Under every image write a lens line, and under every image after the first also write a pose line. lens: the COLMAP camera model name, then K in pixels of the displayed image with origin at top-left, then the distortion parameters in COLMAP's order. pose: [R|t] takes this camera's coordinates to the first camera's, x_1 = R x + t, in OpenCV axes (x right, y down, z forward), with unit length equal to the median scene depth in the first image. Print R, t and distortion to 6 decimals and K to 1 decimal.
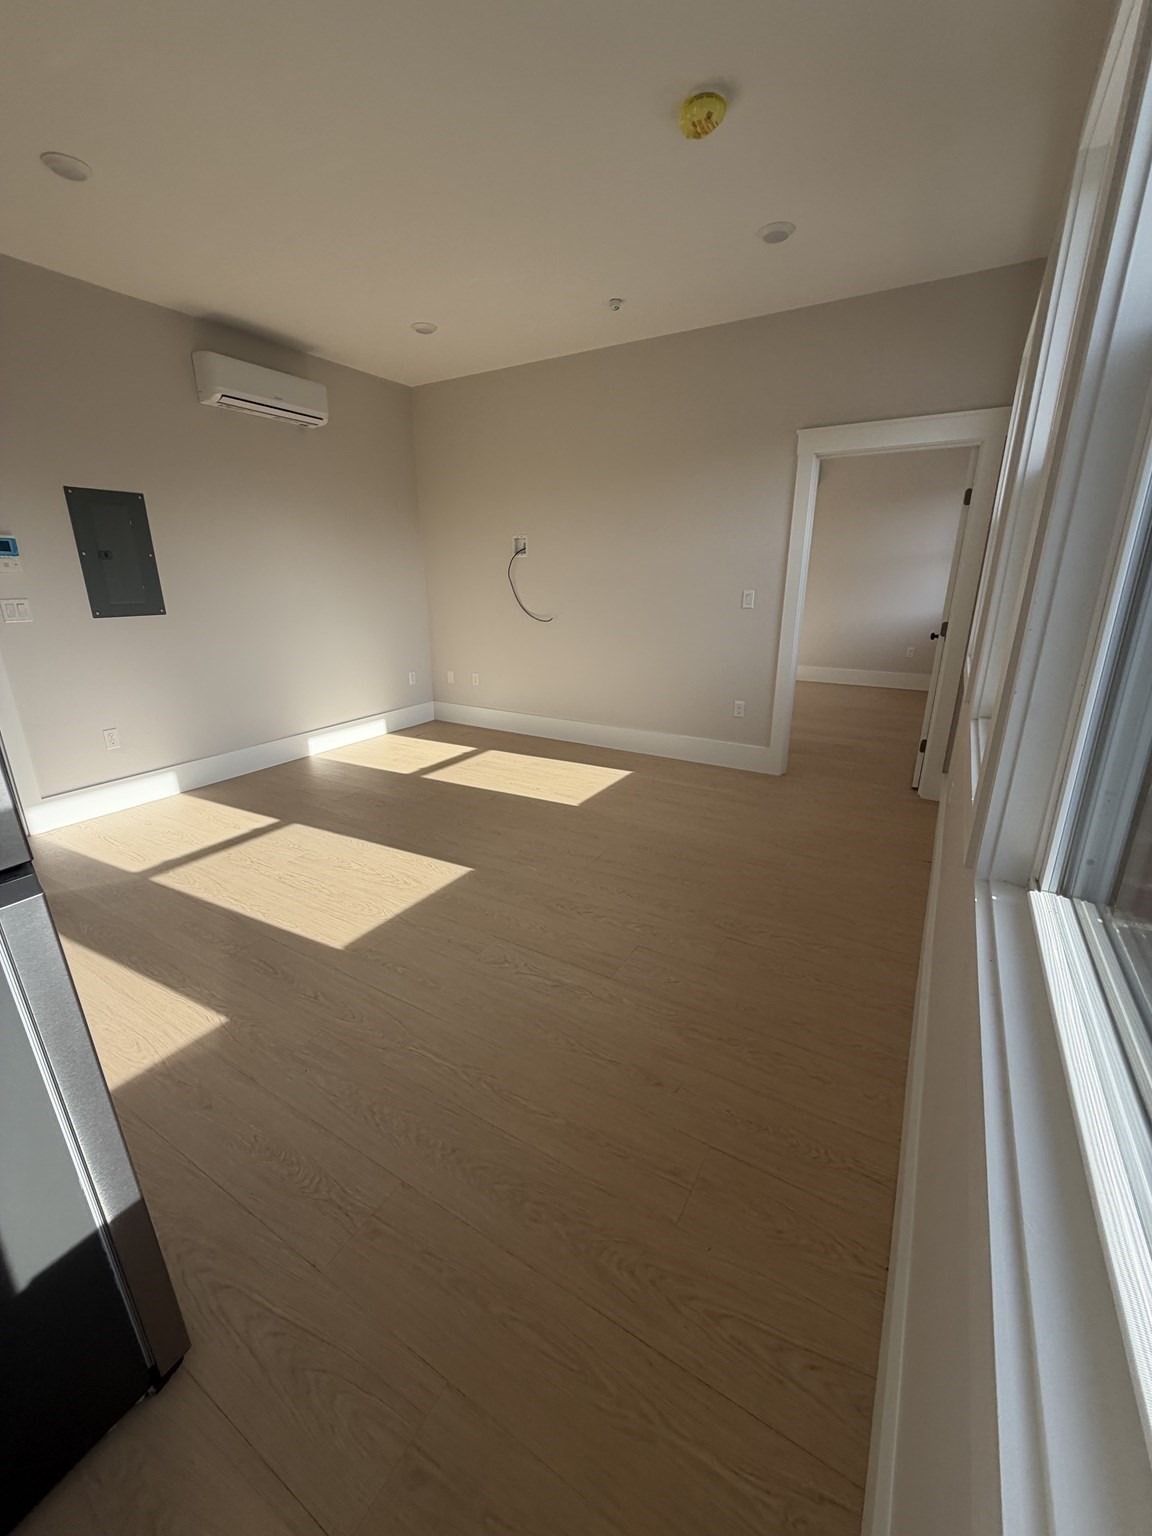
lens RADIAL K [[613.5, 0, 572.0], [0, 613.5, 766.0], [0, 0, 1]] dist [-0.000952, 0.000199]
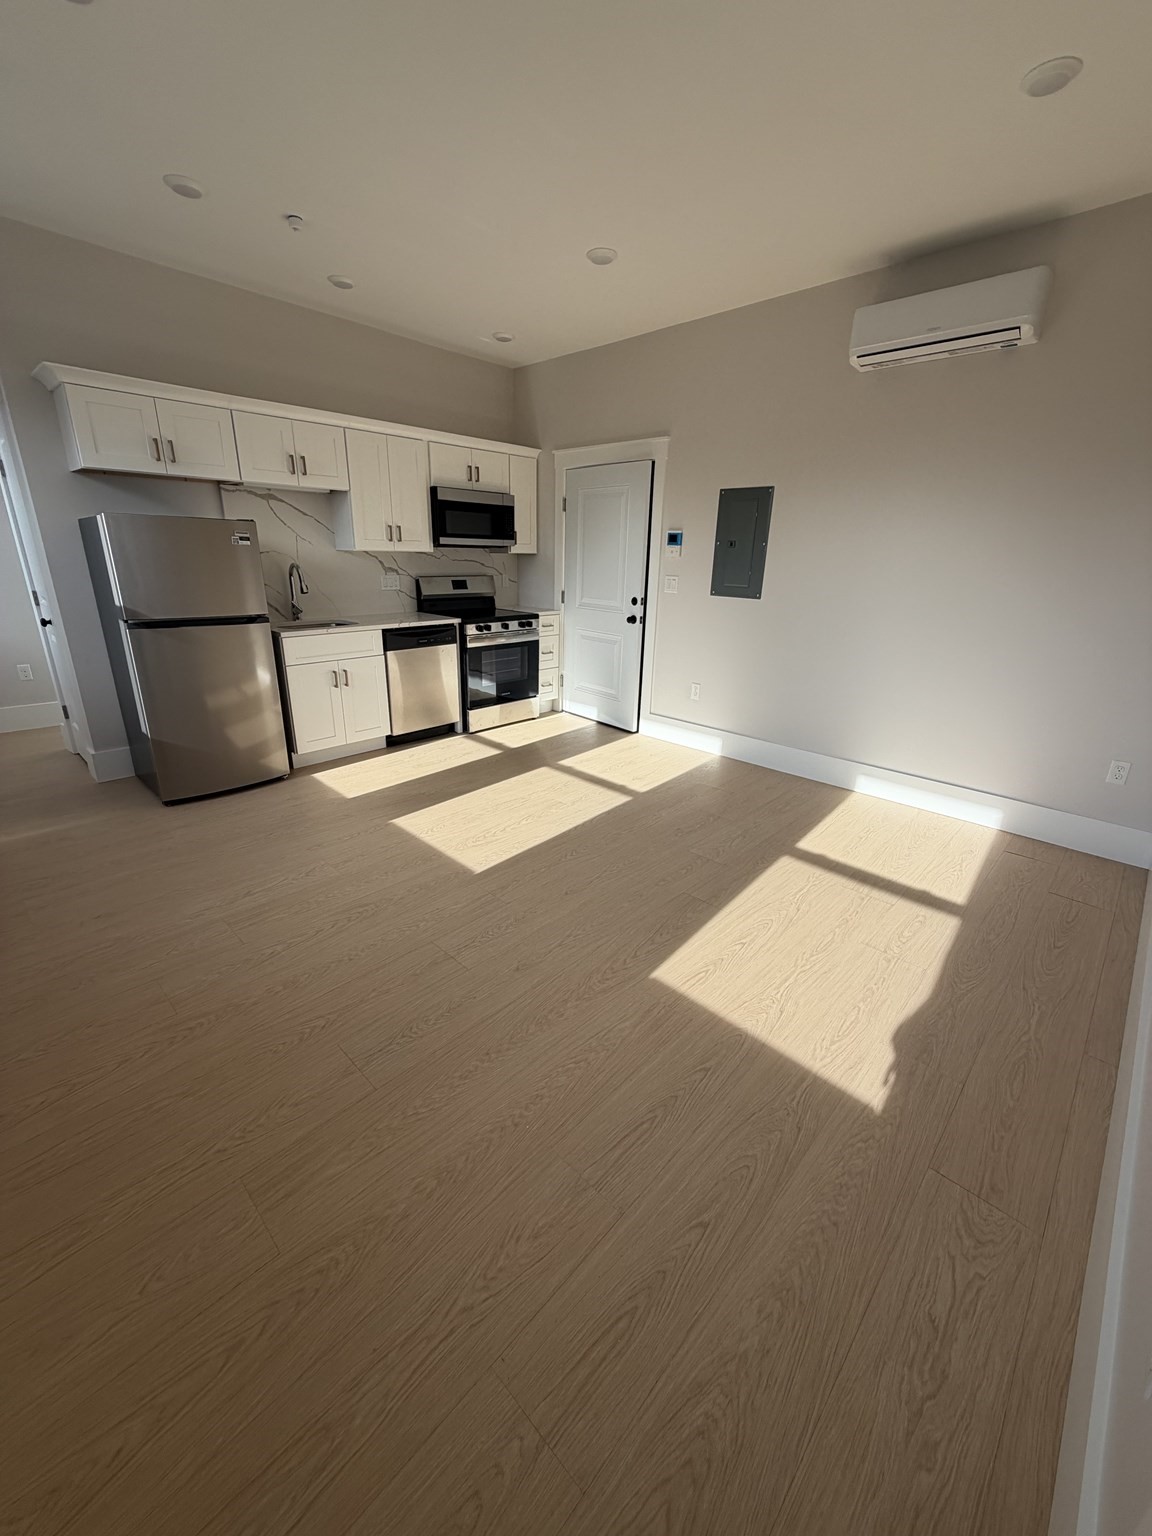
lens RADIAL K [[611.1, 0, 574.5], [0, 611.1, 763.2], [0, 0, 1]] dist [-0.000560, 0.000130]
pose [[-0.221939, 0.316848, -0.922145, 0.531429], [-0.315964, 0.871330, 0.375433, -0.322605], [0.922448, 0.374688, -0.093269, 0.989131]]
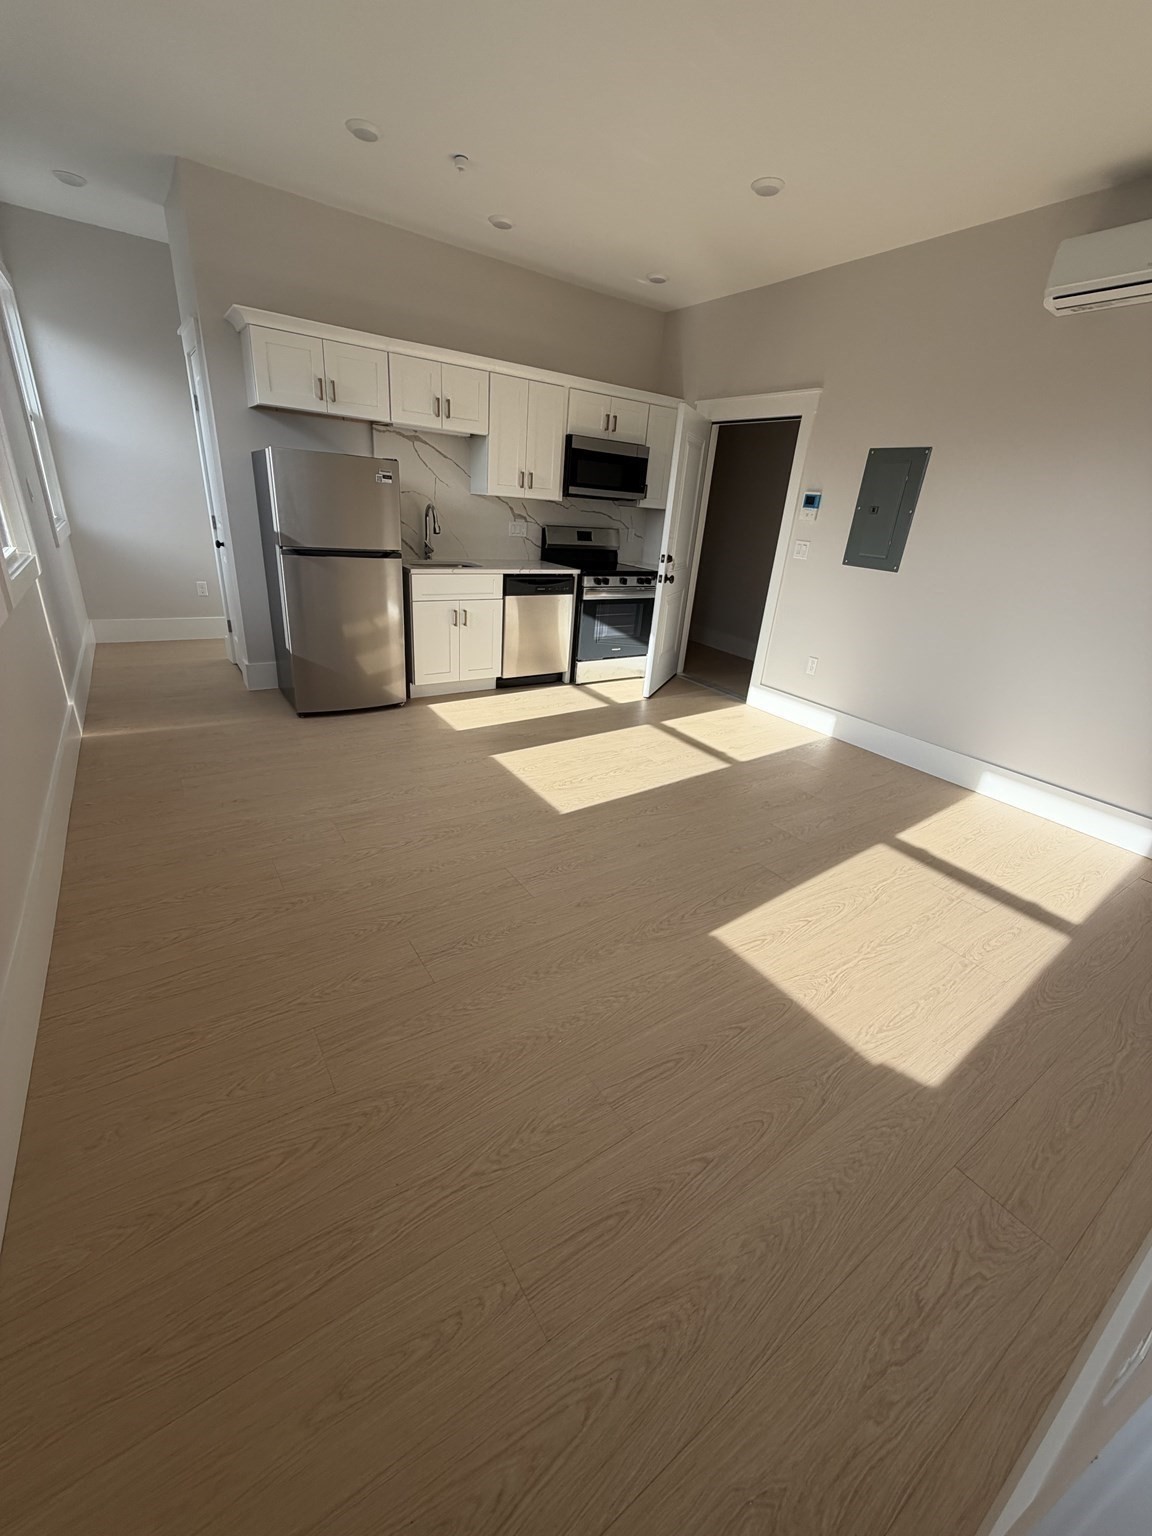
lens RADIAL K [[611.1, 0, 574.5], [0, 611.1, 763.2], [0, 0, 1]] dist [-0.000560, 0.000130]
pose [[-0.424069, 0.329149, -0.843698, 0.541518], [-0.344165, 0.803148, 0.486317, -0.327416], [0.837685, 0.496603, -0.227309, 1.025369]]
